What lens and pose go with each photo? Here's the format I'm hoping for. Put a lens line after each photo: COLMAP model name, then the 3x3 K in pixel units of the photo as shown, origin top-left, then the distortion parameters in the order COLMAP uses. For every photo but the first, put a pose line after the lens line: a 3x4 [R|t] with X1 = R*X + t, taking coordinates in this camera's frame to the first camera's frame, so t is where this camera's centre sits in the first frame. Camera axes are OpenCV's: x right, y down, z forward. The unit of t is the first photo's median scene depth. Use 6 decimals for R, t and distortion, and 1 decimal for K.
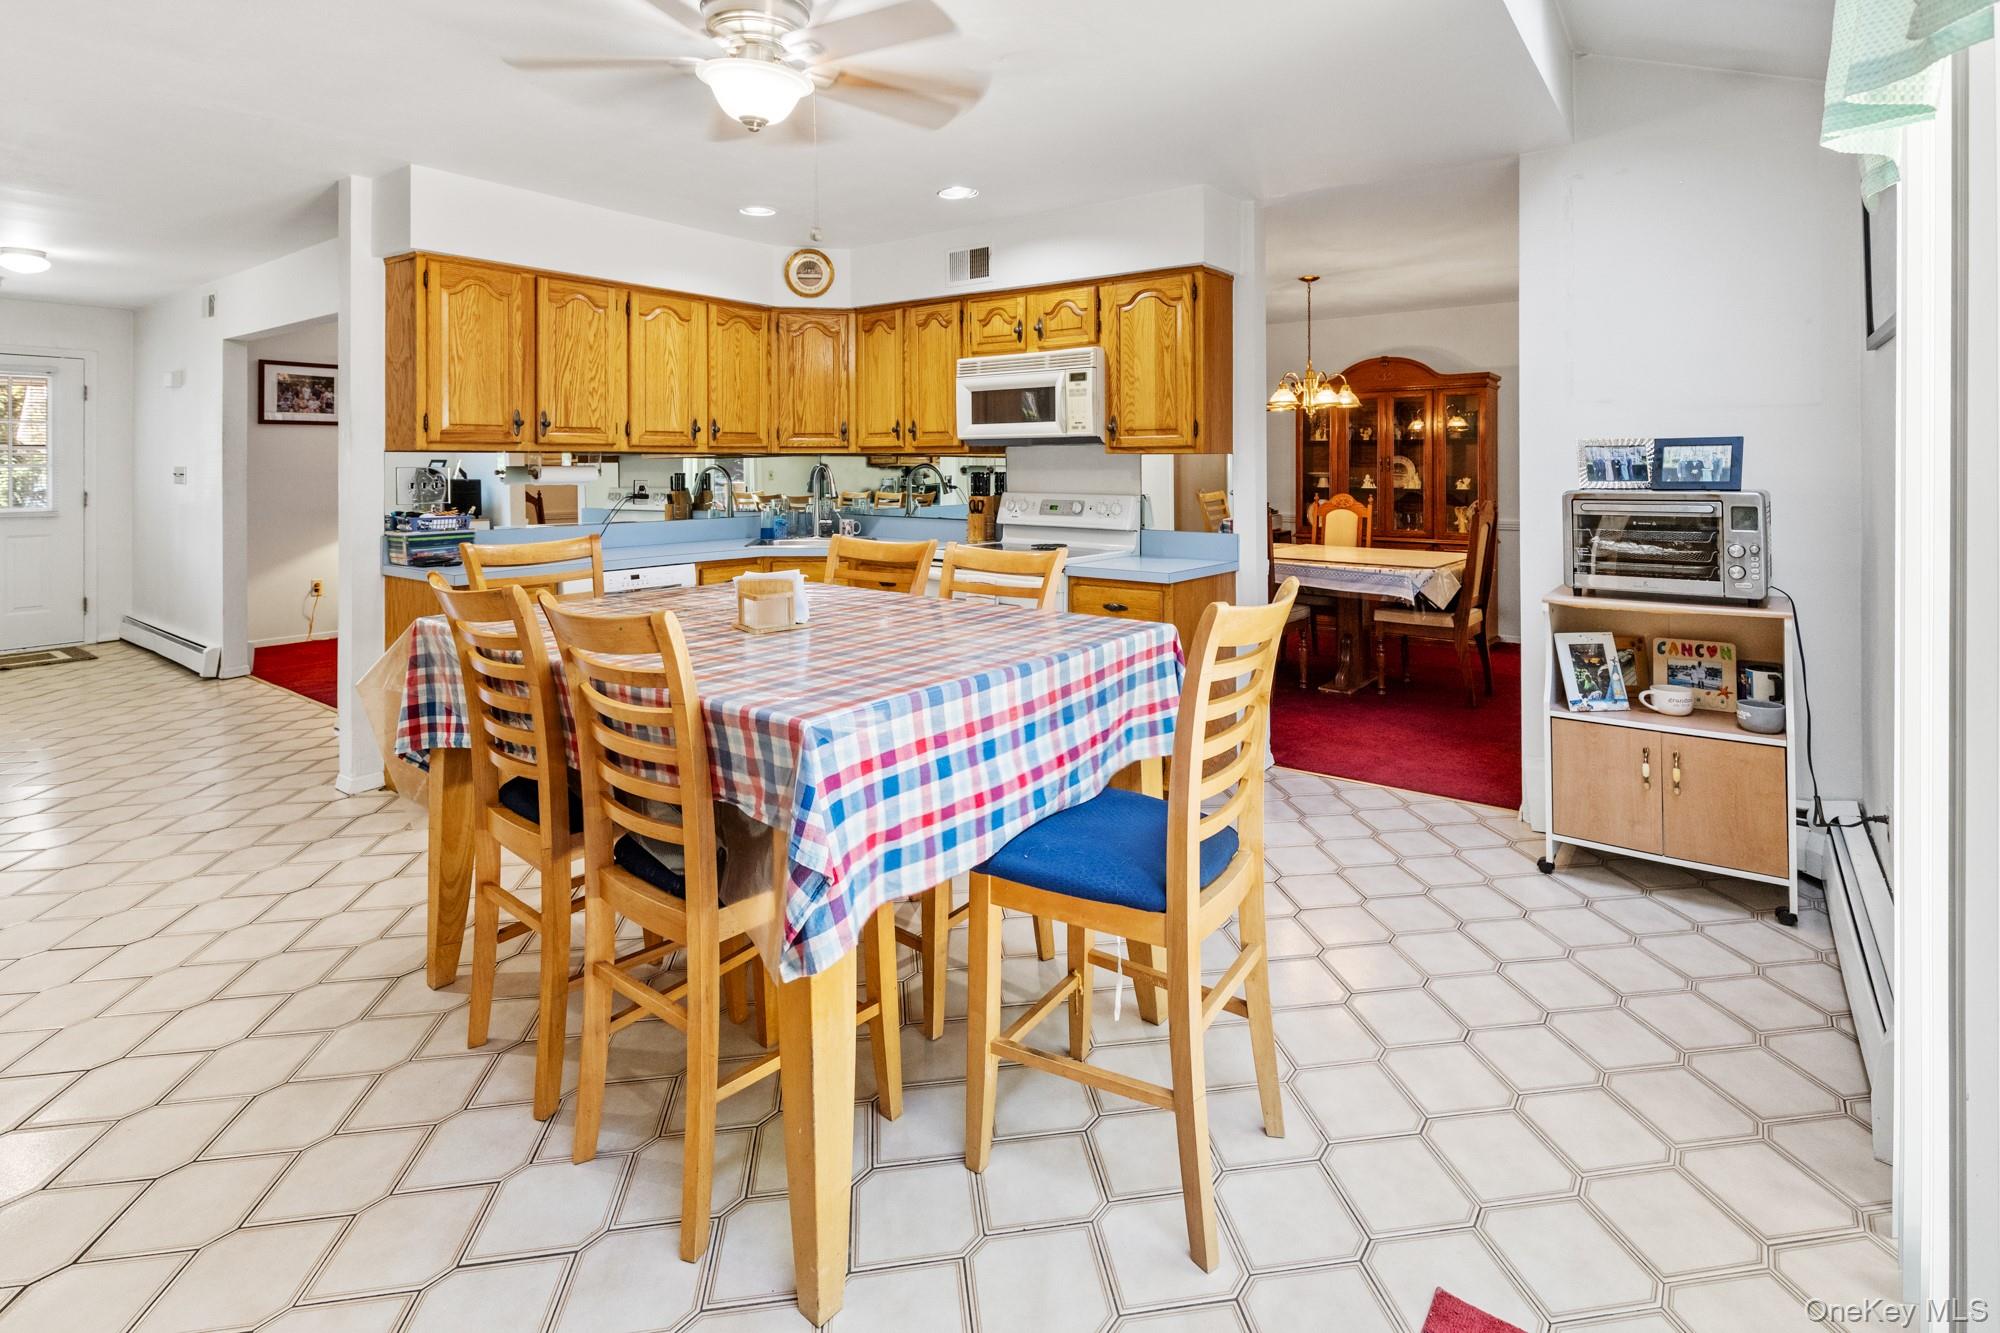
lens RADIAL K [[968.6, 0, 1000.0], [0, 968.6, 666.5], [0, 0, 1]] dist [-0.001883, -0.000234]
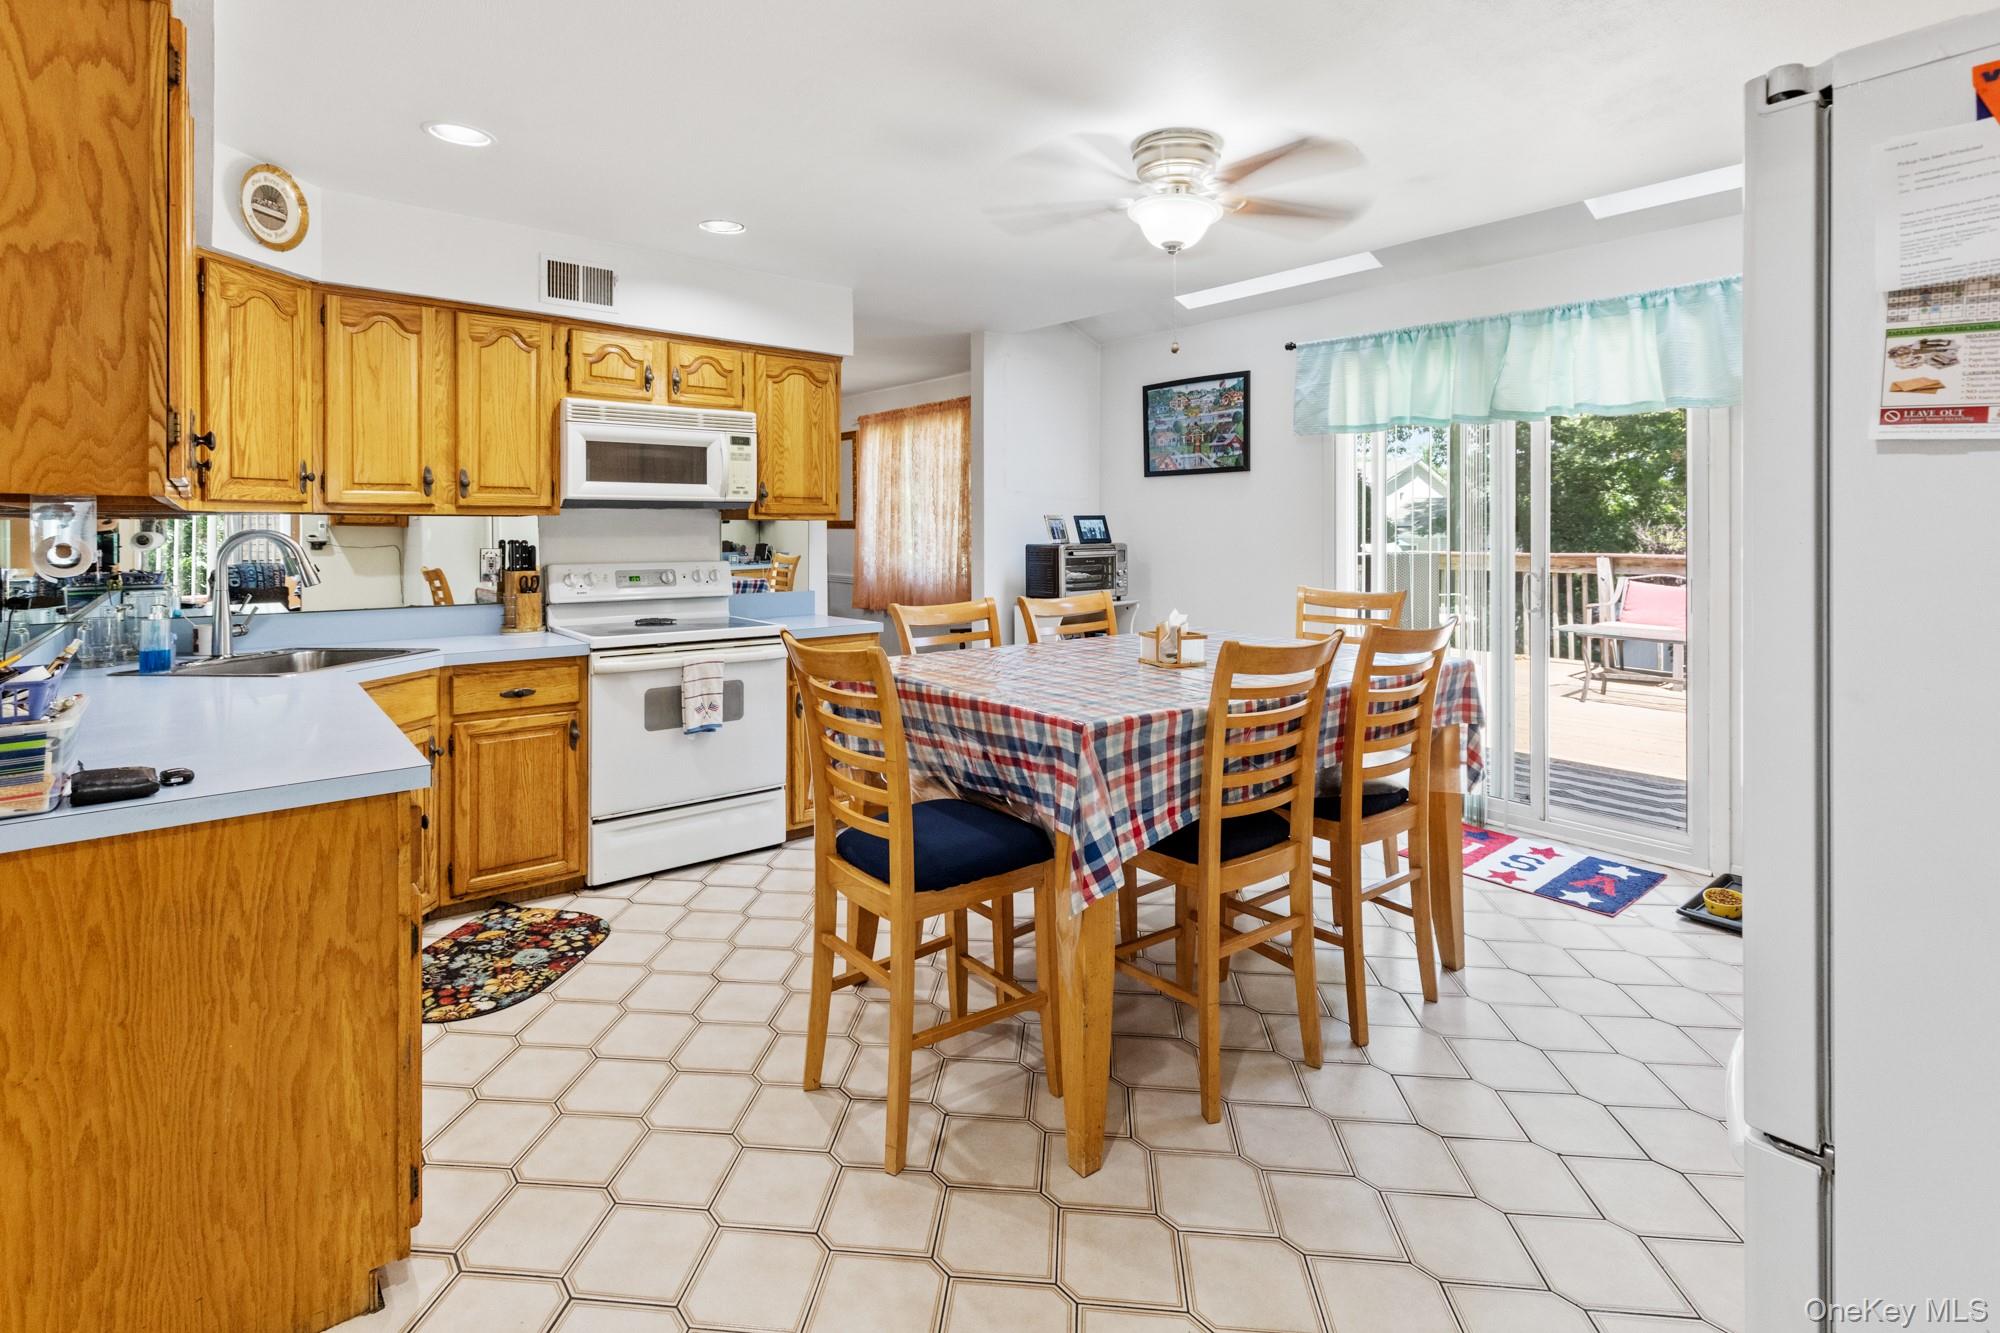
lens RADIAL K [[912.5, 0, 1000.0], [0, 912.5, 666.5], [0, 0, 1]] dist [0.001121, 0.000058]
pose [[0.227747, -0.158961, 0.960657, -0.796532], [0.184430, 0.975768, 0.117737, -0.143006], [-0.956095, 0.150359, 0.251546, 0.573960]]
